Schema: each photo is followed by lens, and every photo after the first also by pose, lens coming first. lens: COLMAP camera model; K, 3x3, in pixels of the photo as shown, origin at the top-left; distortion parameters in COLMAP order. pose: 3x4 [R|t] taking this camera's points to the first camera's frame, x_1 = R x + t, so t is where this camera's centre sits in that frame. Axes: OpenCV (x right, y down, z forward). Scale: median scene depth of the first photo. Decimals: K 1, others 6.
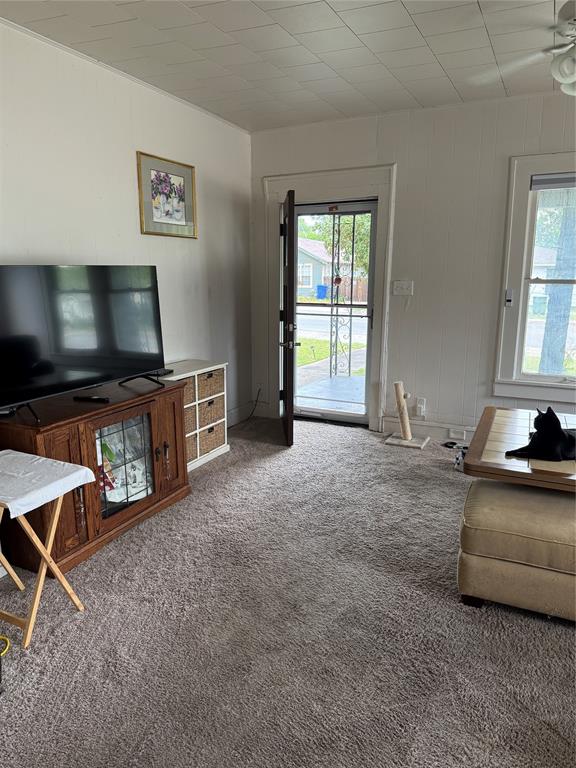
lens RADIAL K [[535.5, 0, 279.7], [0, 535.5, 383.8], [0, 0, 1]] dist [0.066846, -0.087258]
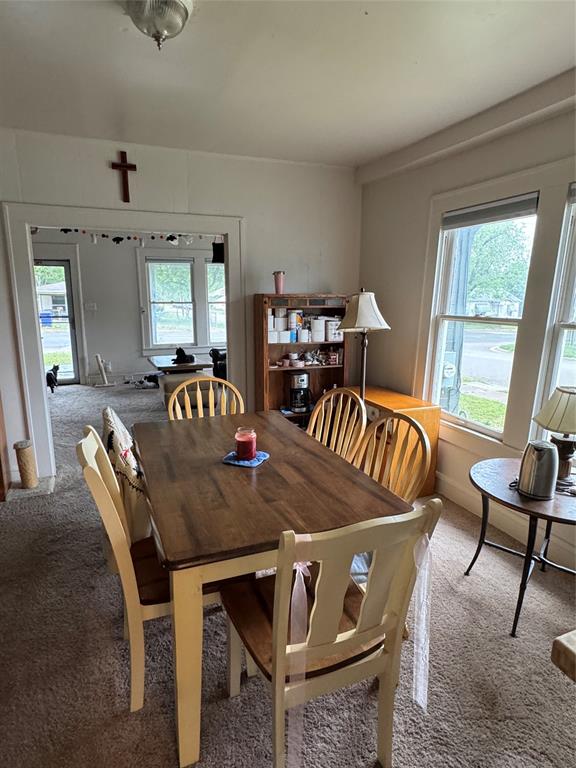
lens RADIAL K [[448.7, 0, 285.6], [0, 448.7, 383.6], [0, 0, 1]] dist [-0.006911, 0.004772]
pose [[0.666928, -0.137953, 0.732240, -0.523643], [0.153367, 0.987085, 0.046278, 0.128953], [-0.729168, 0.081437, 0.679472, -0.588430]]
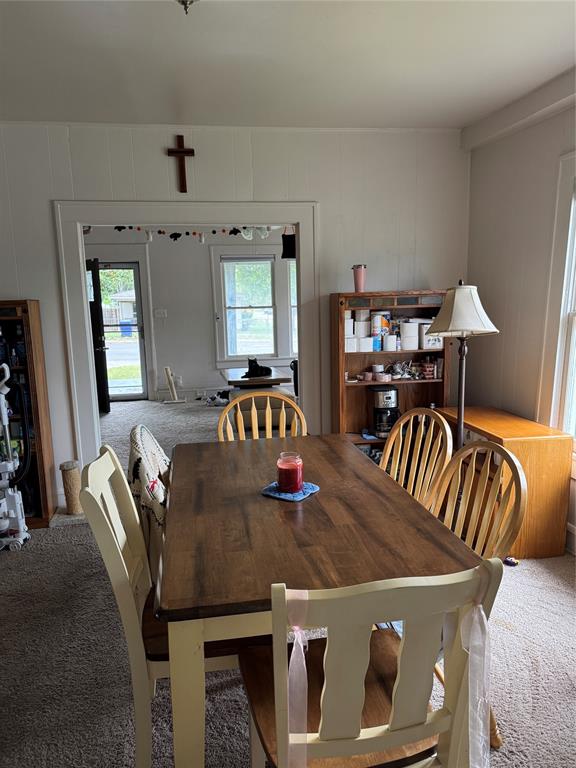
lens RADIAL K [[535.5, 0, 291.4], [0, 535.5, 385.4], [0, 0, 1]] dist [0.066846, -0.087258]
pose [[0.808376, -0.108631, 0.578556, -0.457729], [0.146171, 0.989086, -0.018521, 0.144487], [-0.570230, 0.099541, 0.815432, -0.628461]]
